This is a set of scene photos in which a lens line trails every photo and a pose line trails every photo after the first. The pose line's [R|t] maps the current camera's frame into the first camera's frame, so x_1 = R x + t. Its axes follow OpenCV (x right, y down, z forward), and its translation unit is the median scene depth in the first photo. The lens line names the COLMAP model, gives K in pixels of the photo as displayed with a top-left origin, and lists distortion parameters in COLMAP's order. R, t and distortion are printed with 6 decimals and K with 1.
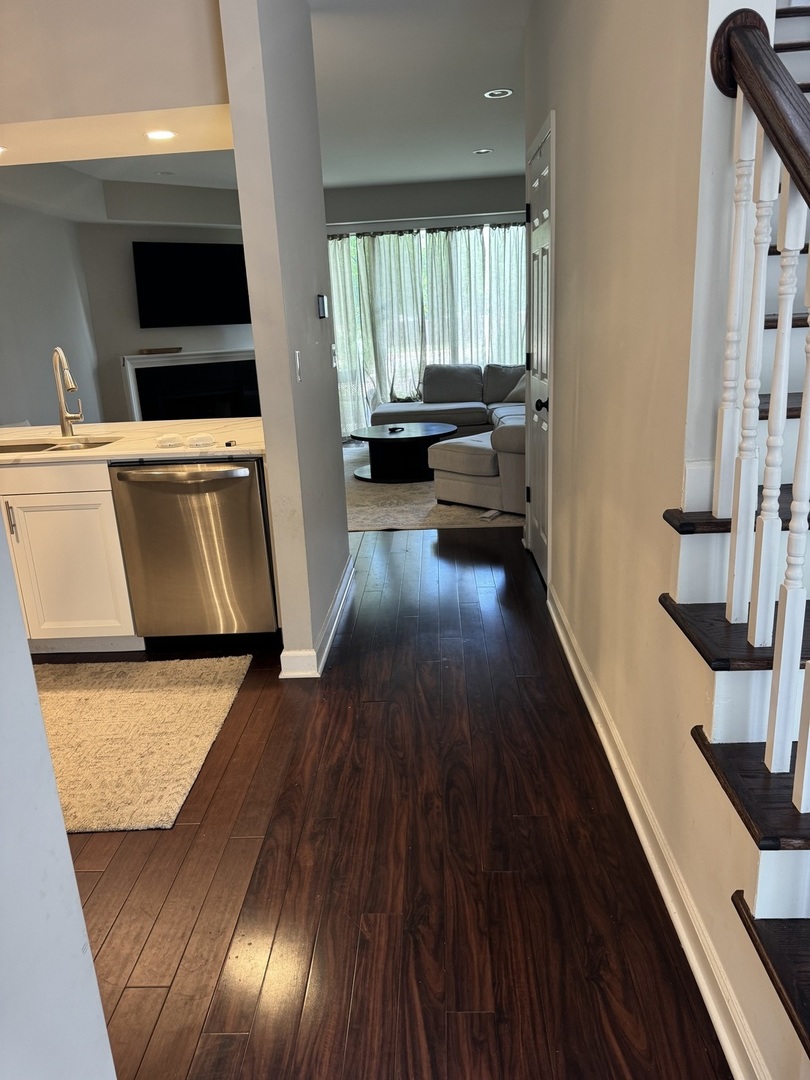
lens RADIAL K [[732.6, 0, 408.7], [0, 732.6, 543.9], [0, 0, 1]] dist [0.081601, -0.175037]
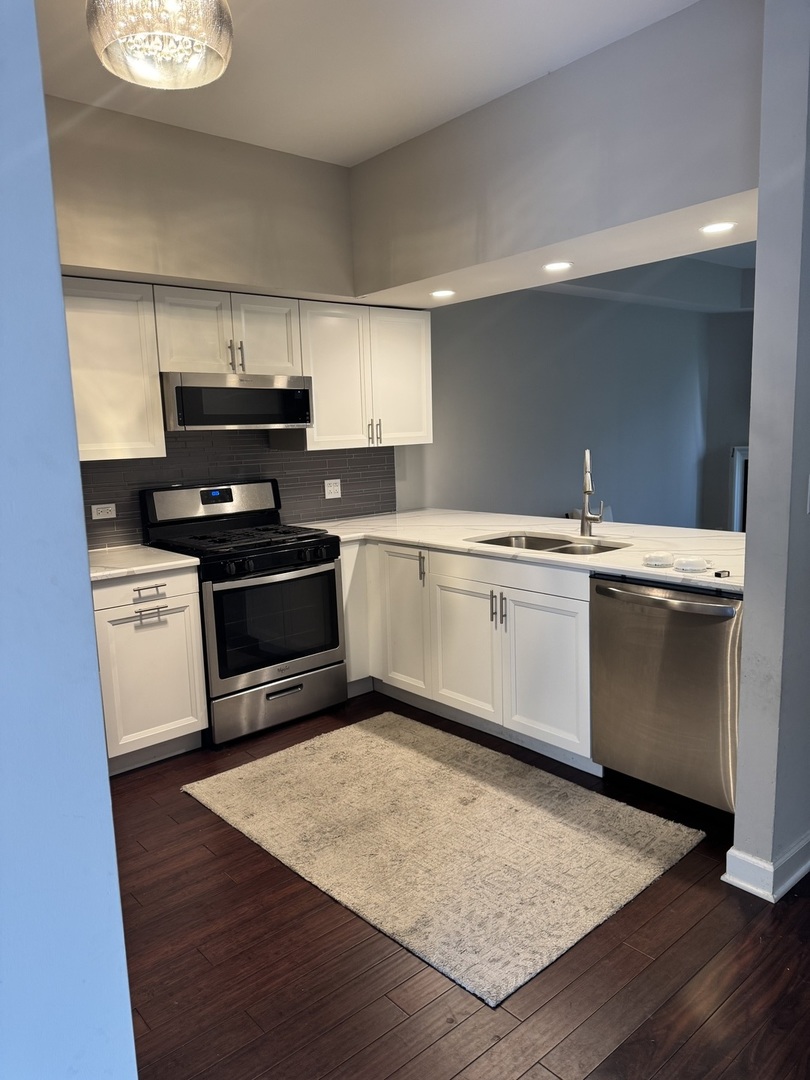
lens RADIAL K [[761.4, 0, 402.8], [0, 761.4, 533.9], [0, 0, 1]] dist [0.001977, -0.009360]
pose [[0.685967, 0.130489, -0.715837, 0.121045], [-0.216254, 0.975896, -0.029336, -0.077344], [0.694755, 0.174927, 0.697651, 0.139983]]
